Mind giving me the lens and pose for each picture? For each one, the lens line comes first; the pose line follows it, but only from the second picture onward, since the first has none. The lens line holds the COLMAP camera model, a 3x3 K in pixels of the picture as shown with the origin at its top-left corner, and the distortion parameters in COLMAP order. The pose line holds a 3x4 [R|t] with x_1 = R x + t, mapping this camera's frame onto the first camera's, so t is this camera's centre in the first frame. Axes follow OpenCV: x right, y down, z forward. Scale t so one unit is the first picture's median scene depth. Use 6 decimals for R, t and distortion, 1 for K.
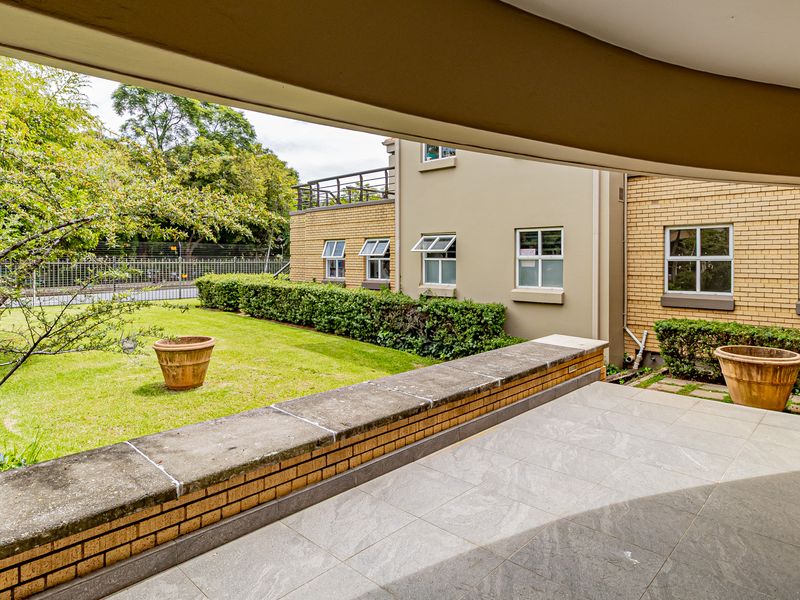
lens RADIAL K [[505.1, 0, 387.5], [0, 505.1, 298.0], [0, 0, 1]] dist [0.006915, 0.001759]
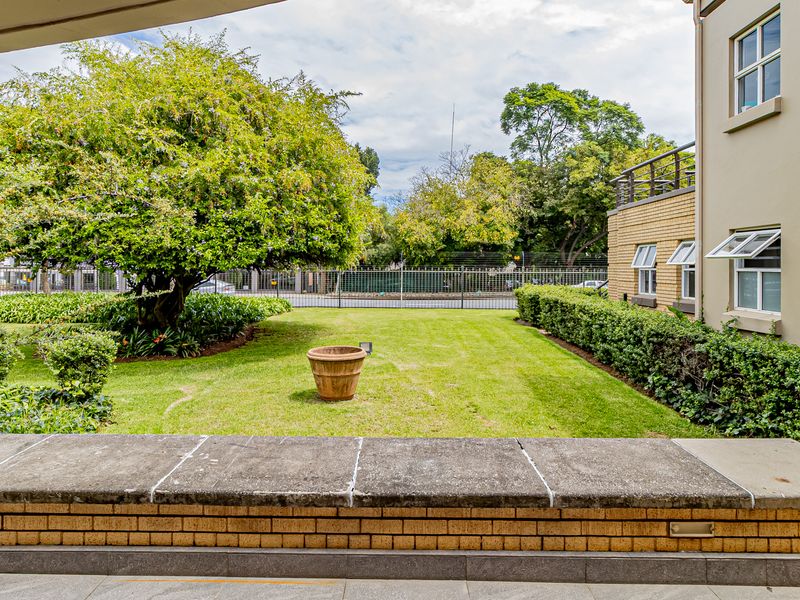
lens RADIAL K [[505.1, 0, 387.5], [0, 505.1, 298.0], [0, 0, 1]] dist [0.006915, 0.001759]
pose [[0.678554, 0.047766, -0.732996, 0.248282], [-0.063095, 0.997986, 0.006625, -0.019381], [0.731836, 0.041753, 0.680200, 0.262880]]
